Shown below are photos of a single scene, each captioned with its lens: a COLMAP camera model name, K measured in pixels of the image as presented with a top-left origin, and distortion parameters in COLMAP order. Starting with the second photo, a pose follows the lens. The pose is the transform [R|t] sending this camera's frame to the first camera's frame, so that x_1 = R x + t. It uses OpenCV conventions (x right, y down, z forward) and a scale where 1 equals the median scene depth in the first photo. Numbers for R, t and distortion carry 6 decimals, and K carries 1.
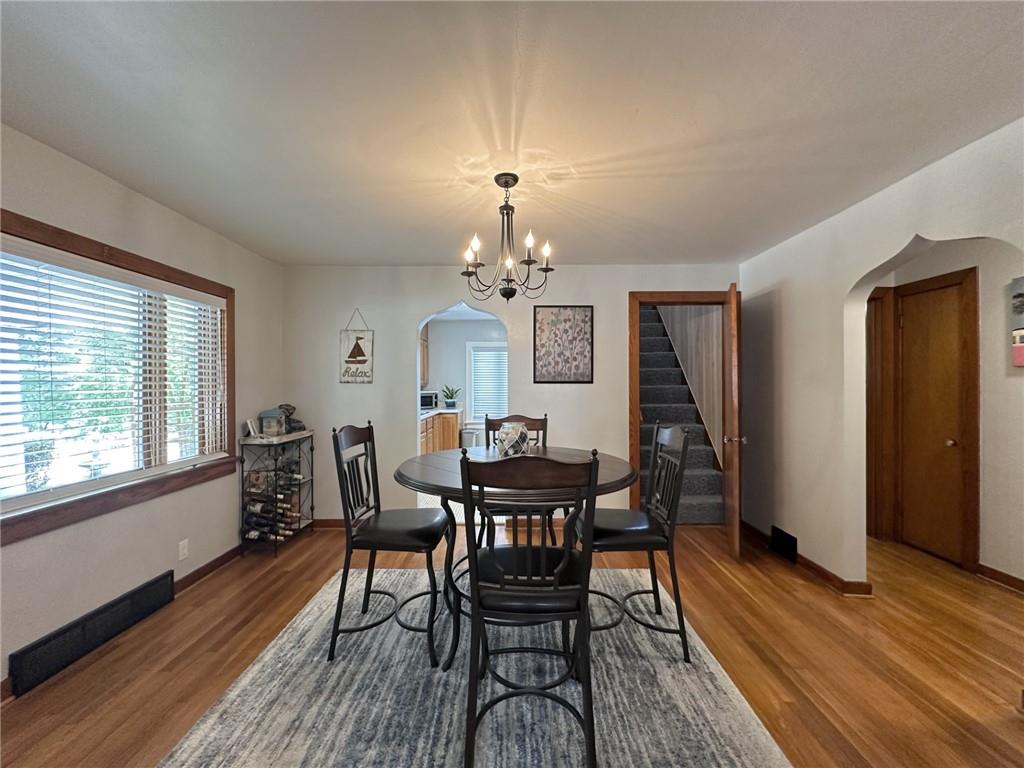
lens RADIAL K [[409.9, 0, 511.9], [0, 409.9, 382.5], [0, 0, 1]] dist [-0.002687, 0.000258]
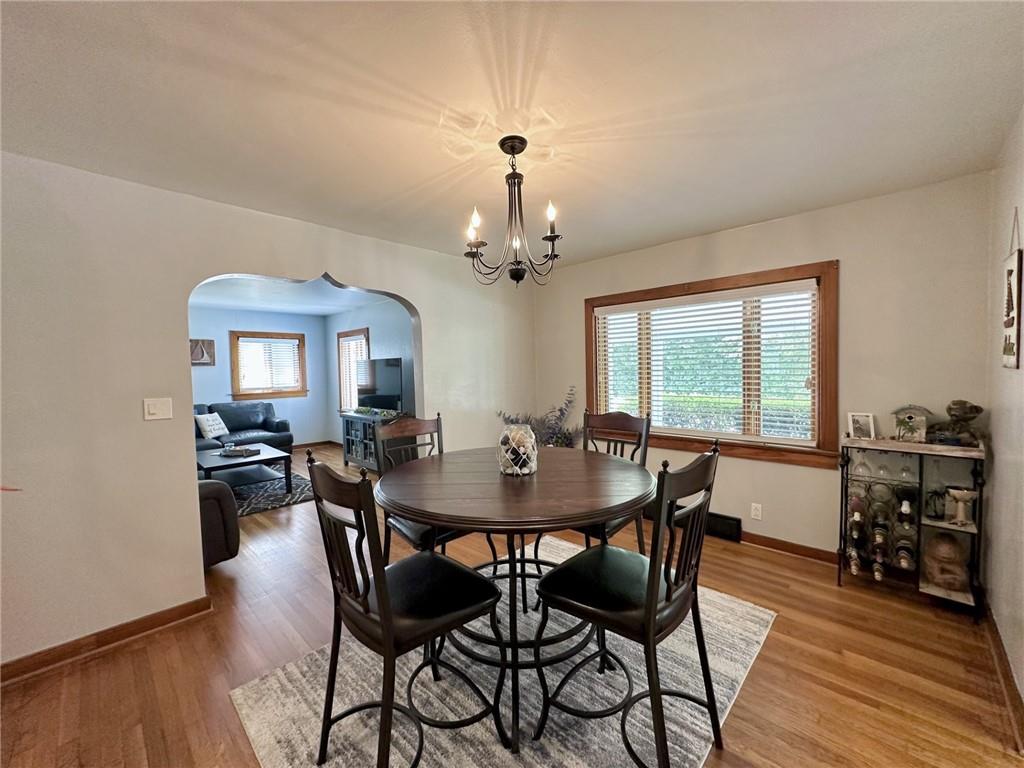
lens RADIAL K [[409.9, 0, 511.9], [0, 409.9, 382.5], [0, 0, 1]] dist [-0.002687, 0.000258]
pose [[-0.686526, 0.040831, -0.725957, 0.370862], [0.024739, 0.999156, 0.032801, -0.012089], [0.726684, 0.004560, -0.686957, 0.927381]]
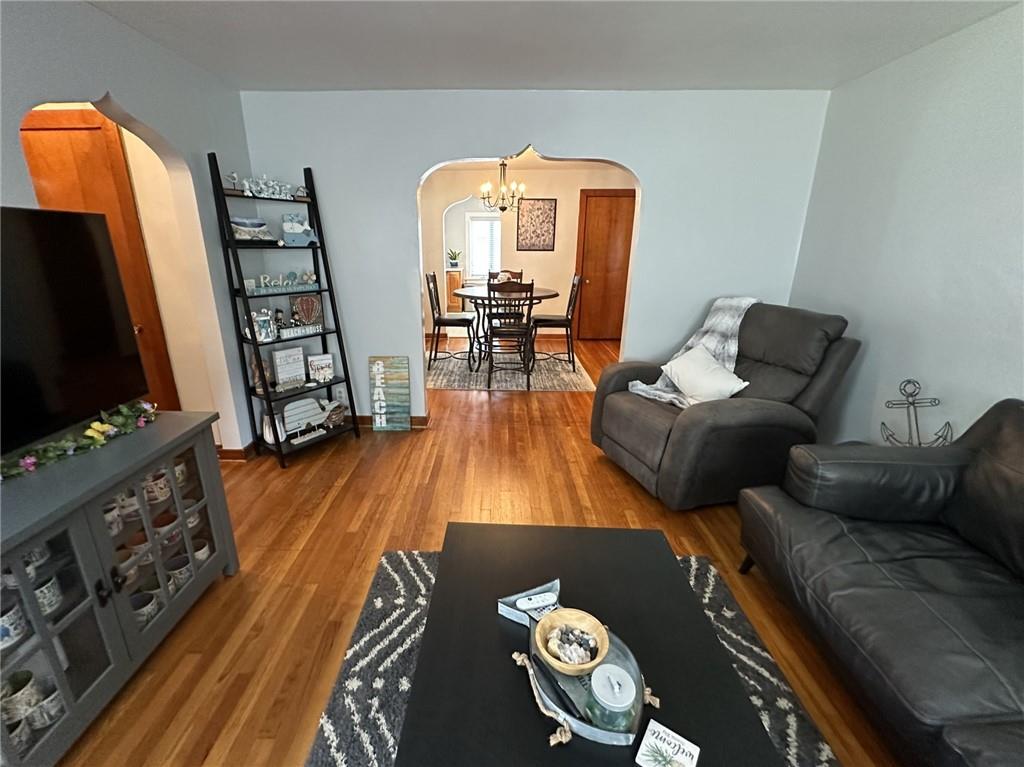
lens RADIAL K [[440.1, 0, 488.6], [0, 440.1, 383.2], [0, 0, 1]] dist [-0.001830, 0.000037]
pose [[0.999738, 0.011573, -0.019749, -0.018014], [-0.004907, 0.951072, 0.308932, -0.037171], [0.022358, -0.308754, 0.950879, -0.814162]]
